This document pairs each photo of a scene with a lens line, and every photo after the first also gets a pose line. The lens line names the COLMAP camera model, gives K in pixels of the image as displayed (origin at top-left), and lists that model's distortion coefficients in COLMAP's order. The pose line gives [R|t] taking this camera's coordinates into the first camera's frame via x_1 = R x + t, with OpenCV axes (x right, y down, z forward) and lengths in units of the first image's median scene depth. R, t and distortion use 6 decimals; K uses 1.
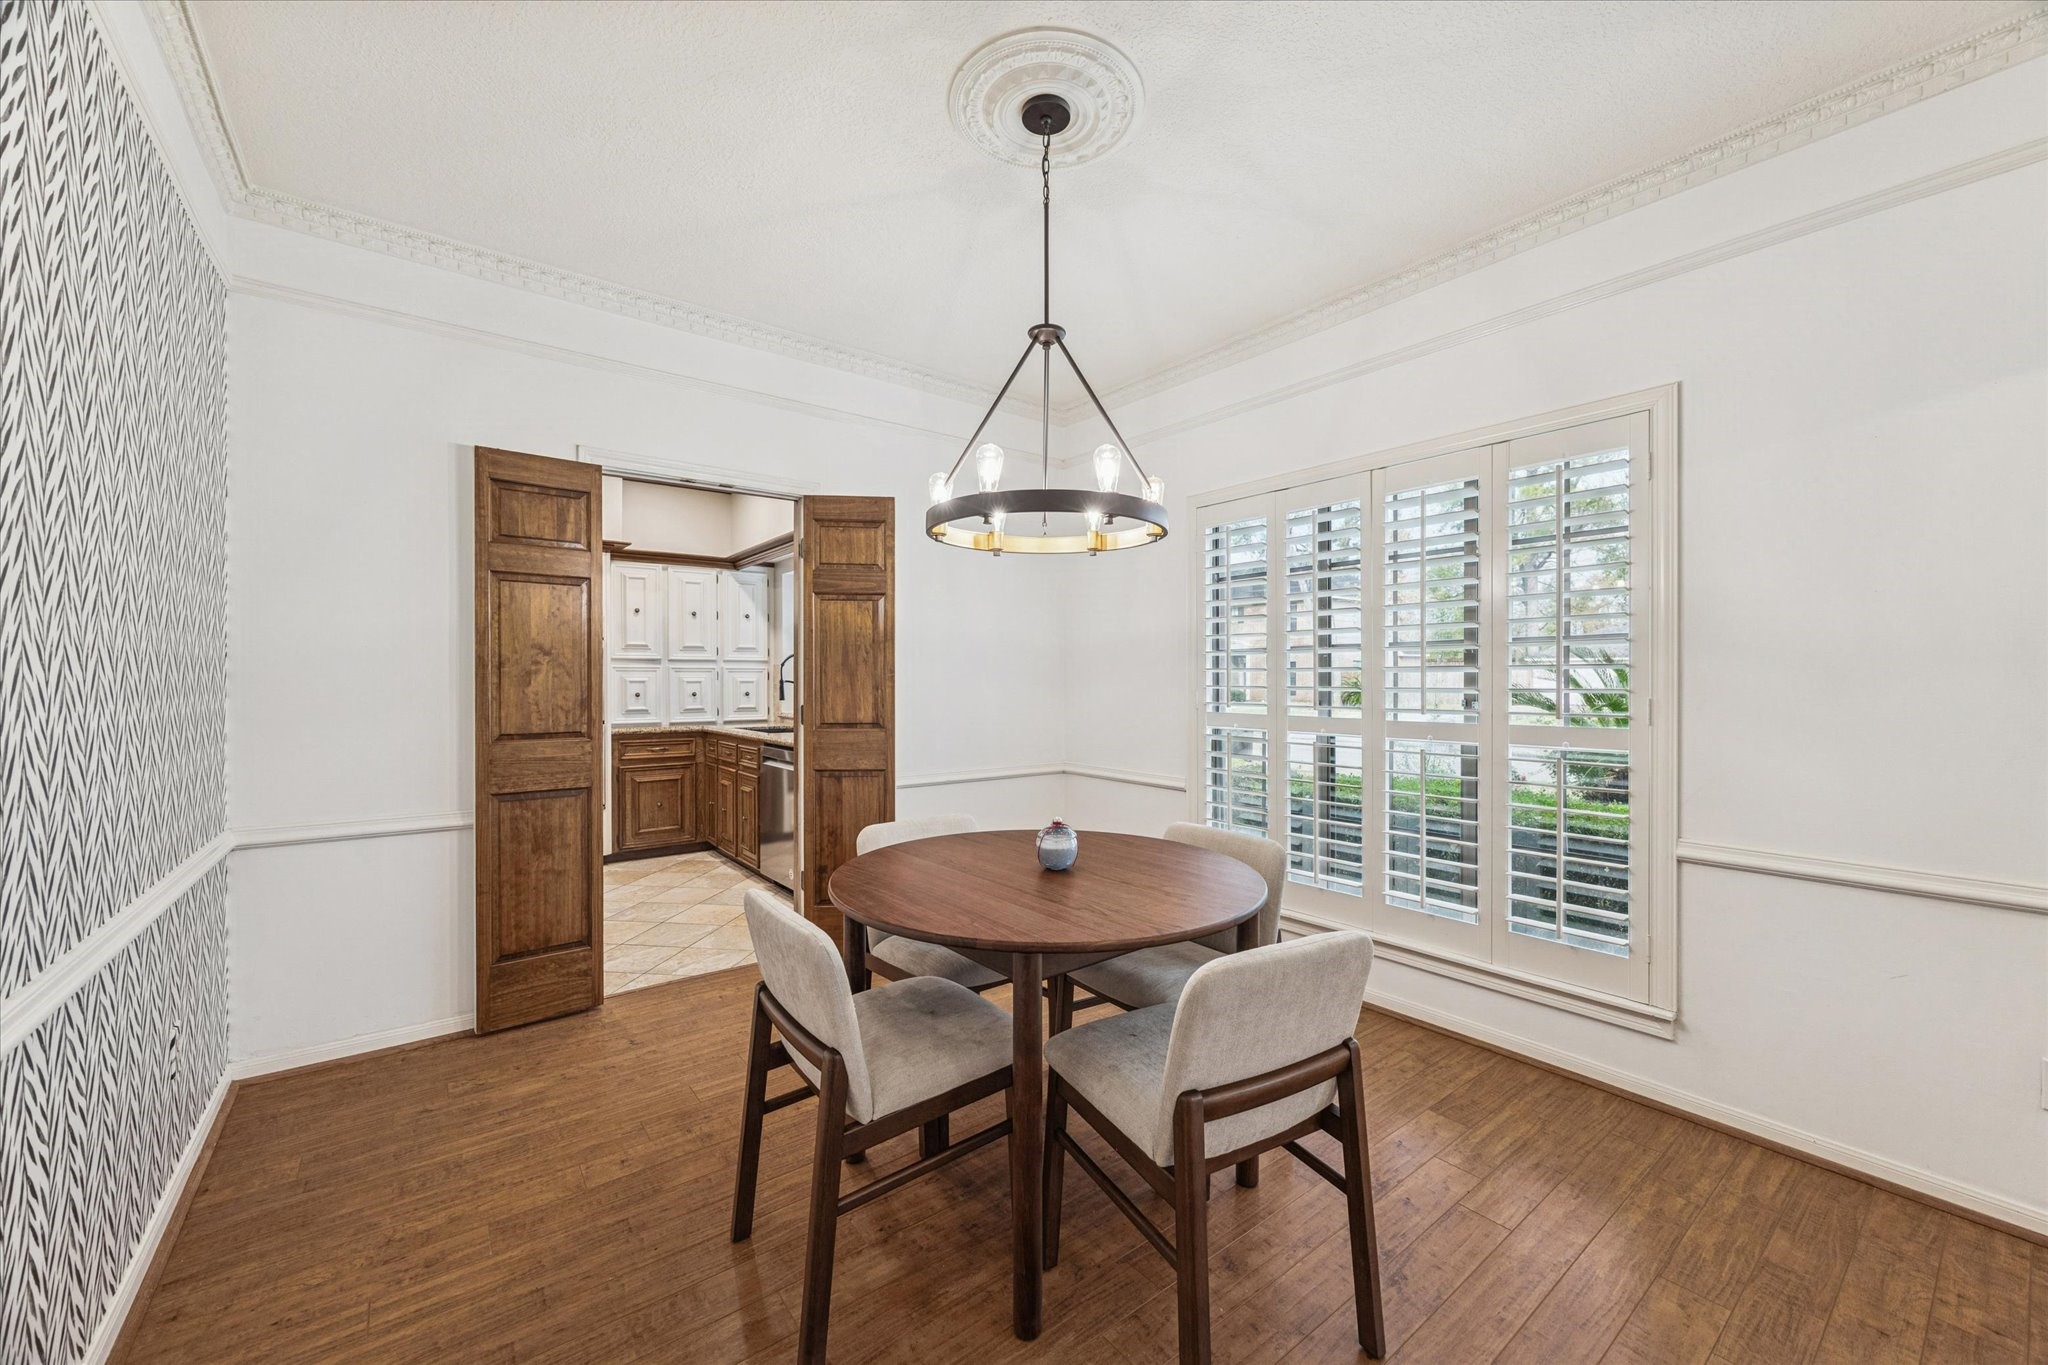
lens RADIAL K [[793.9, 0, 1012.9], [0, 793.9, 680.1], [0, 0, 1]] dist [-0.001985, 0.000193]
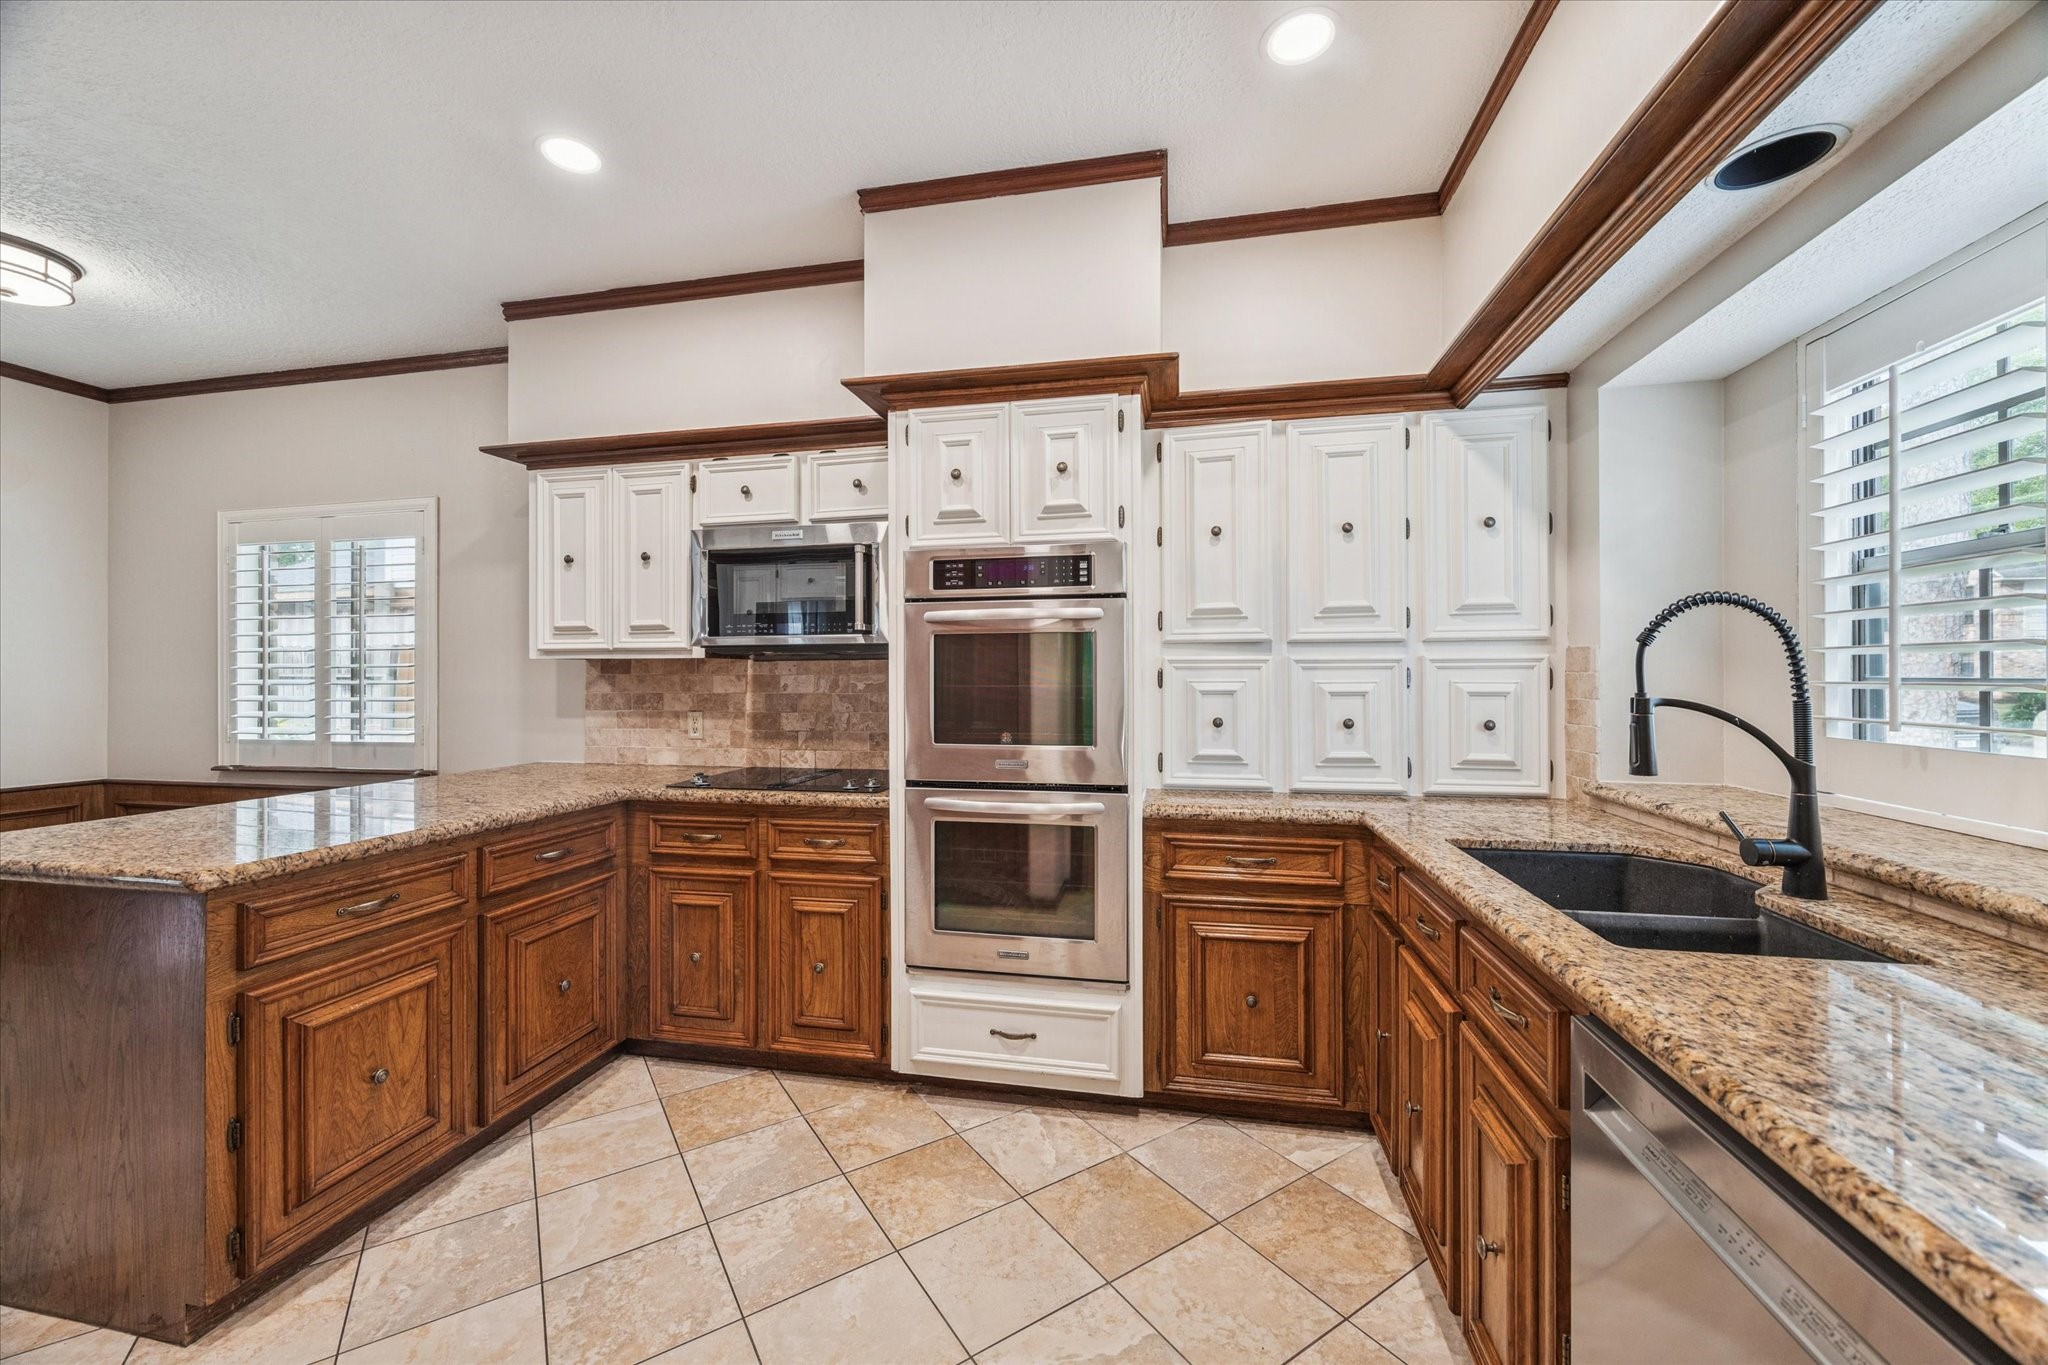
lens RADIAL K [[793.9, 0, 1024.7], [0, 793.9, 674.3], [0, 0, 1]] dist [-0.001985, 0.000193]
pose [[0.659481, -0.004383, -0.751709, -0.209669], [0.002774, 0.999990, -0.003396, -0.007028], [0.751716, 0.000154, 0.659487, 0.622043]]
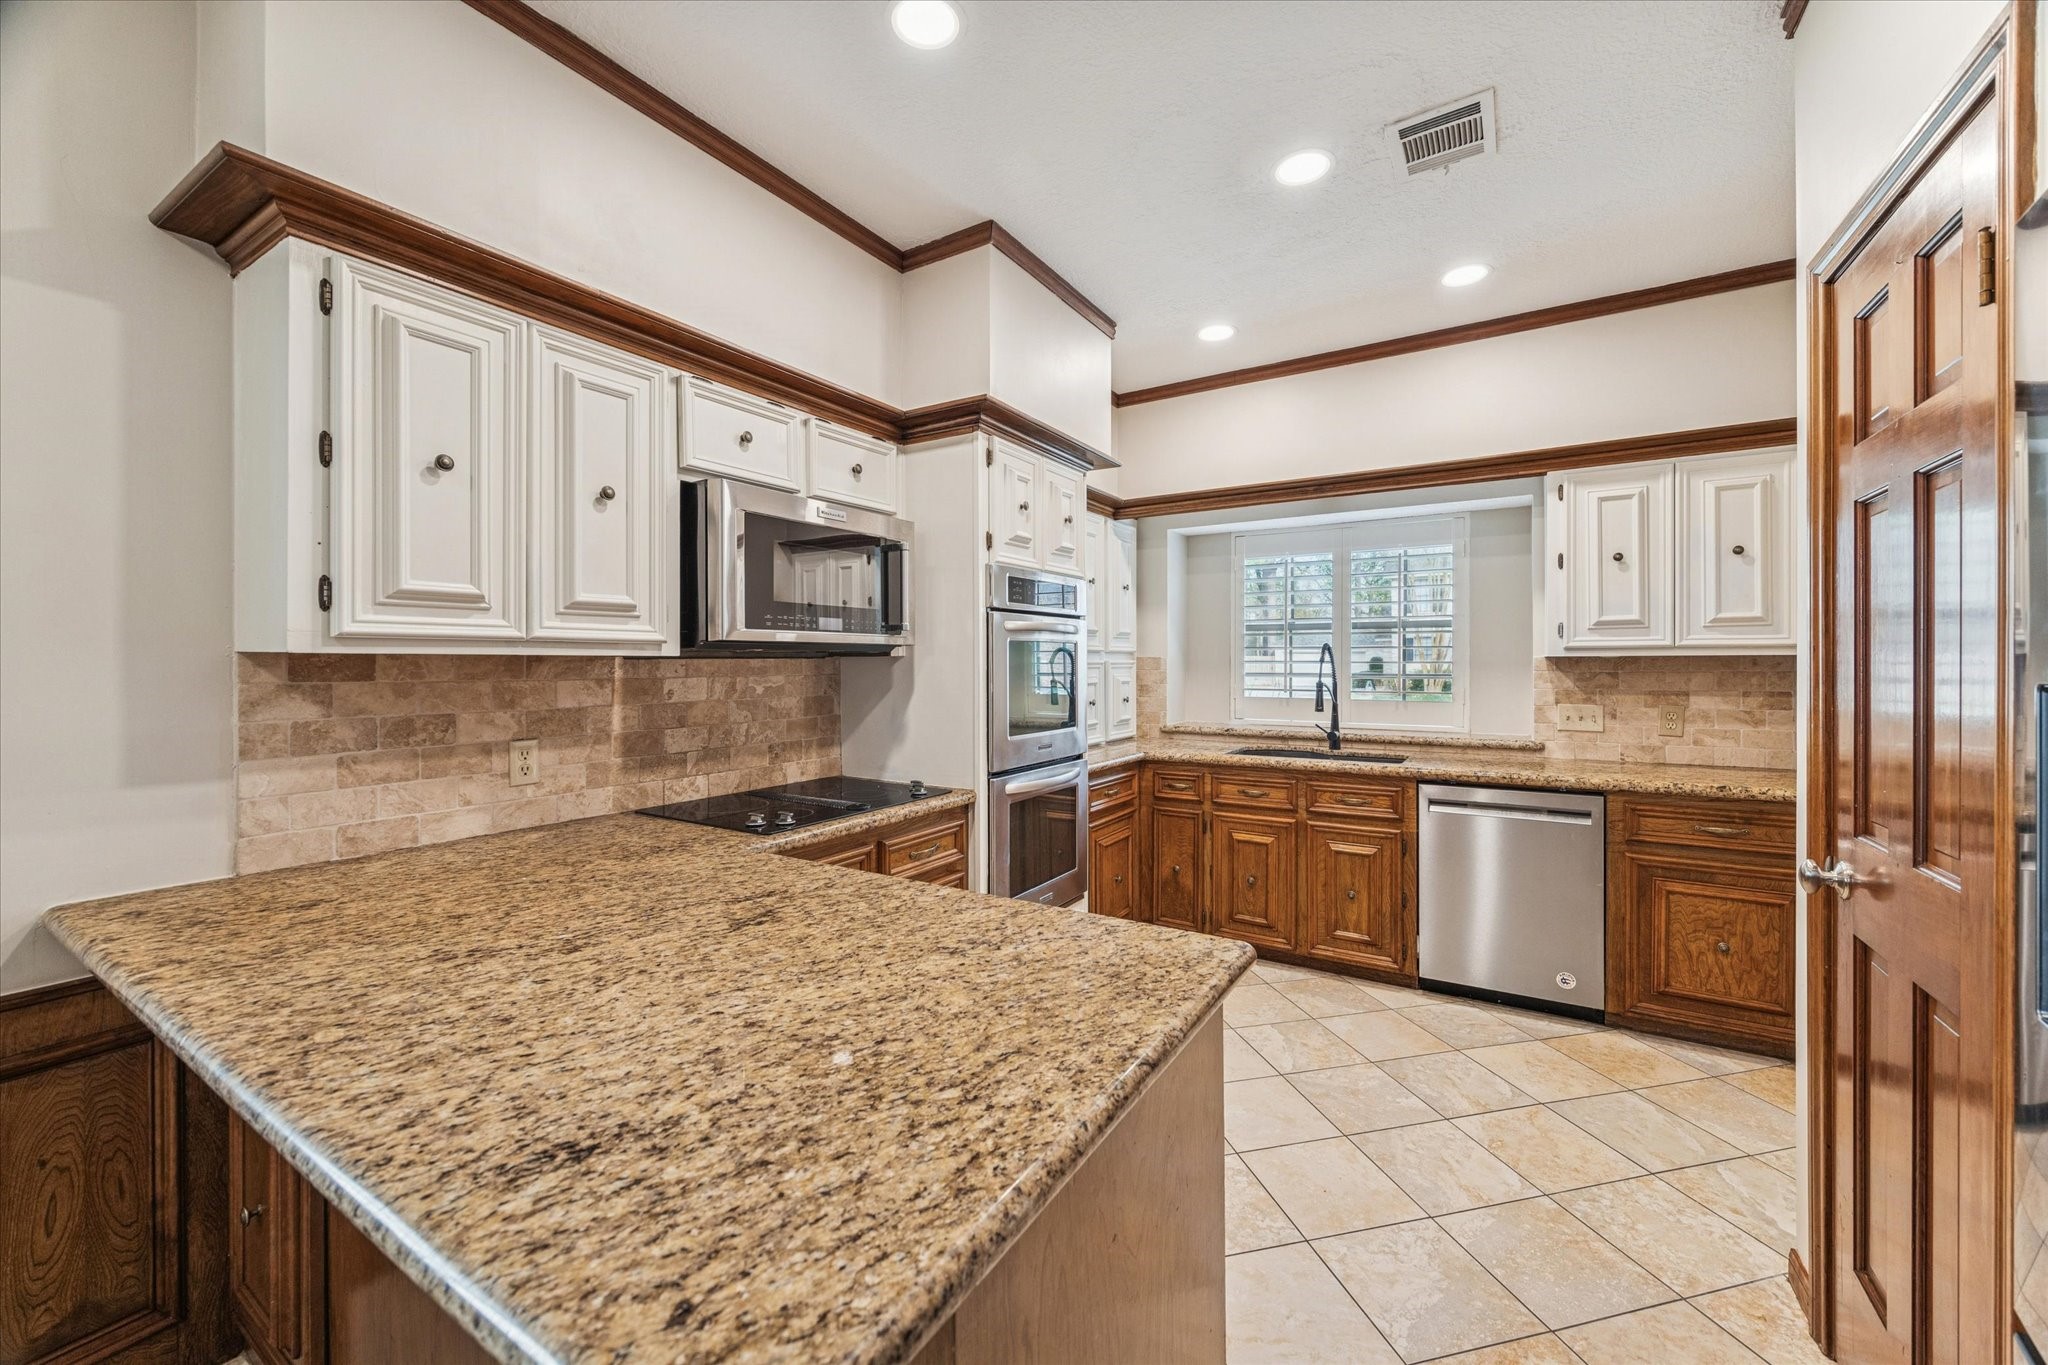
lens RADIAL K [[793.9, 0, 1026.7], [0, 793.9, 663.9], [0, 0, 1]] dist [-0.001985, 0.000193]
pose [[0.933215, -0.000503, 0.359317, -0.730428], [-0.001826, 0.999979, 0.006141, -0.019327], [-0.359313, -0.006387, 0.933195, 0.407847]]
